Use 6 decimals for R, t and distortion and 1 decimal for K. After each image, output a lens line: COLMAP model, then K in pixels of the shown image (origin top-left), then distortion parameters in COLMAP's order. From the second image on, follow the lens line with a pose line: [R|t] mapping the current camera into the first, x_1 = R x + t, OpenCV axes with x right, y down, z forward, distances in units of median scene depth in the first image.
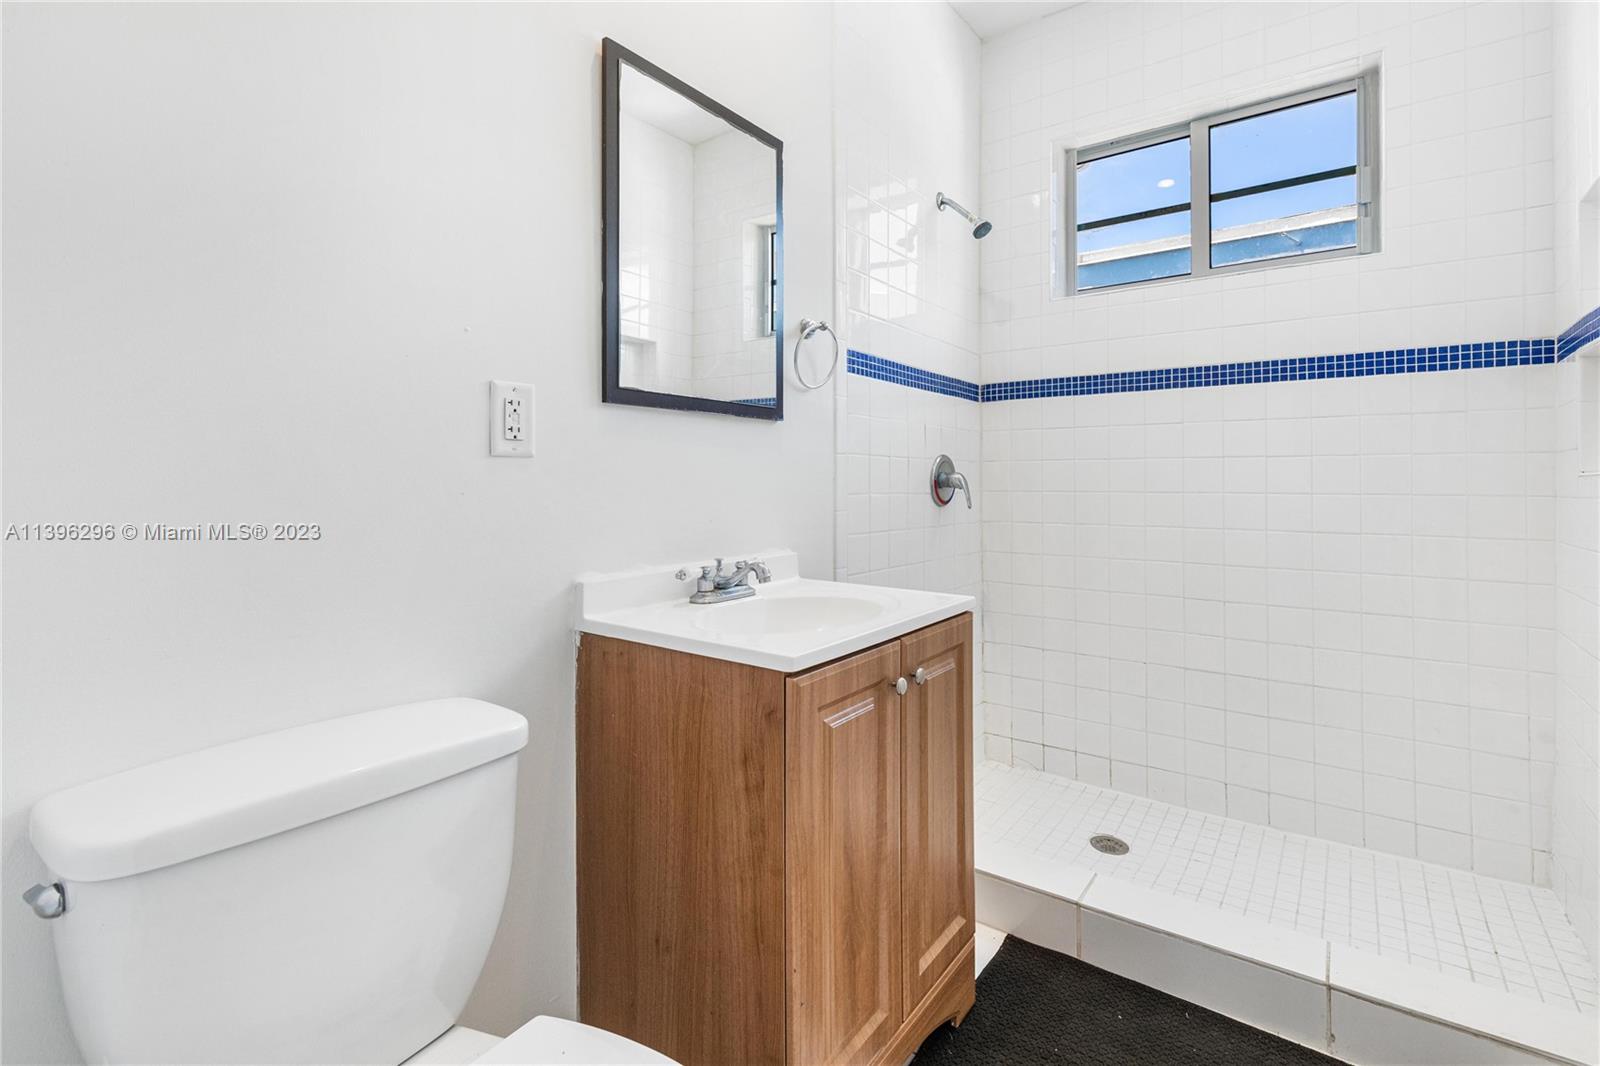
lens RADIAL K [[743.1, 0, 785.0], [0, 743.1, 491.2], [0, 0, 1]] dist [0.010251, -0.003430]
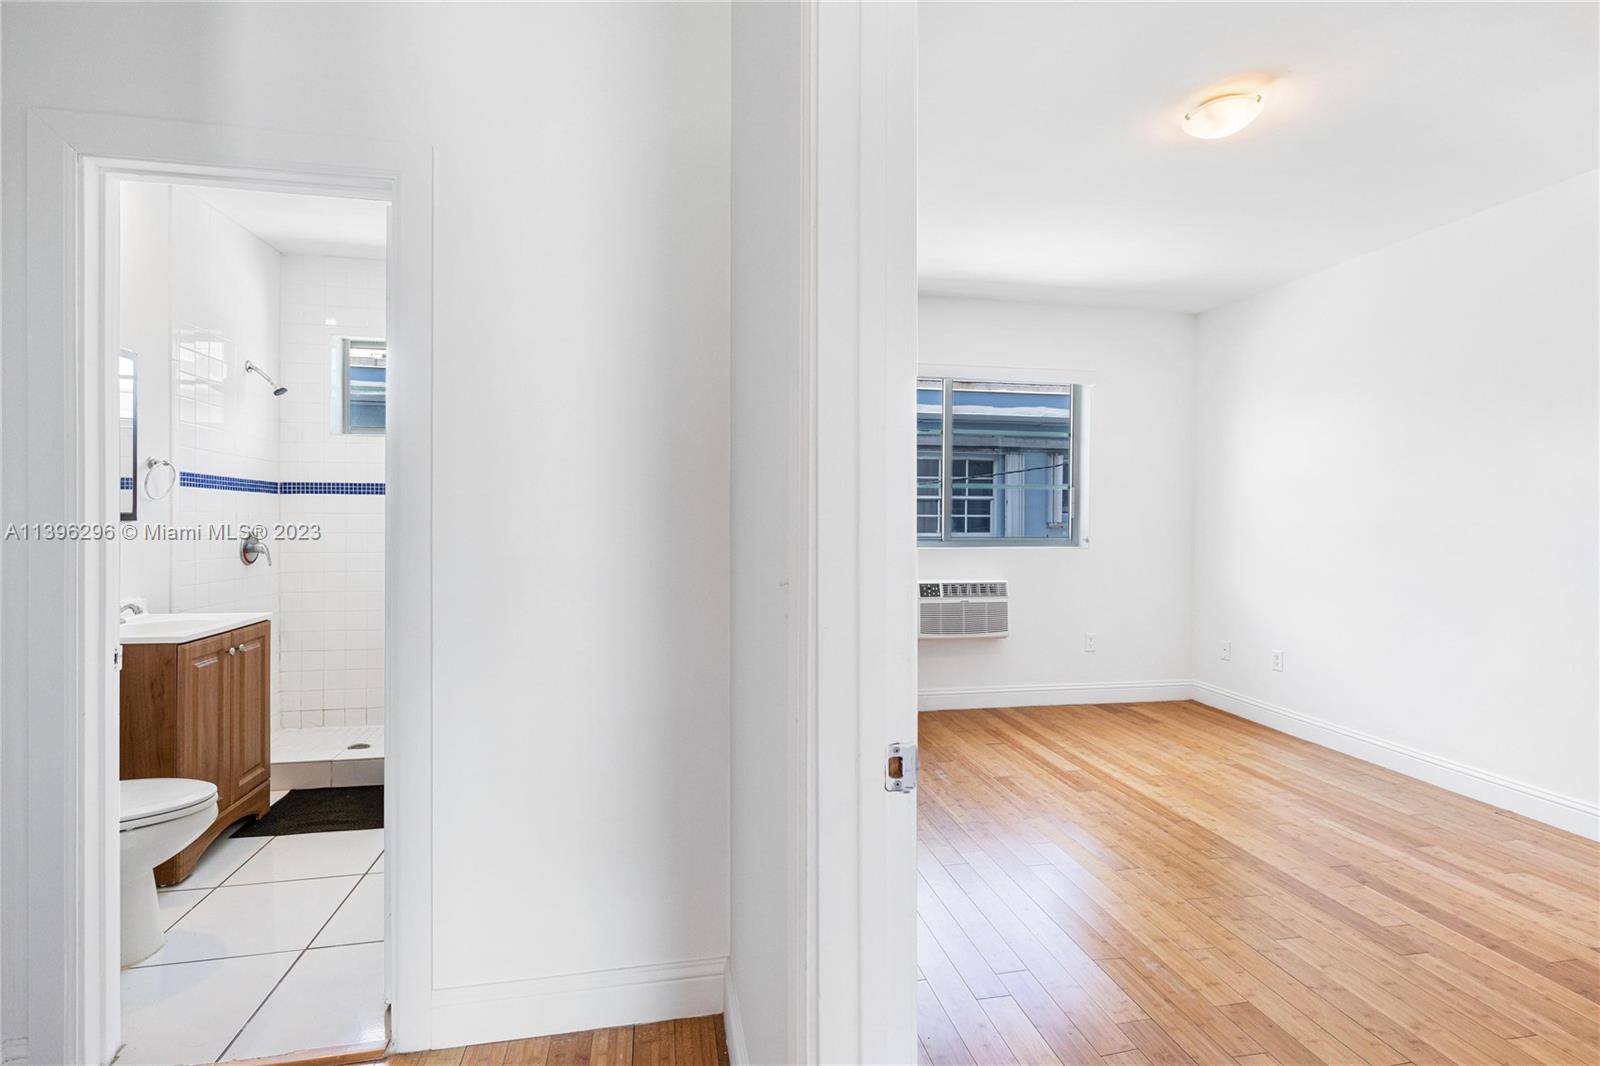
lens RADIAL K [[743.1, 0, 806.7], [0, 743.1, 535.4], [0, 0, 1]] dist [0.010251, -0.003430]
pose [[0.649380, 0.001499, 0.760463, -0.361186], [-0.010532, 0.999920, 0.007022, -0.104470], [-0.760391, -0.012569, 0.649343, -1.489945]]
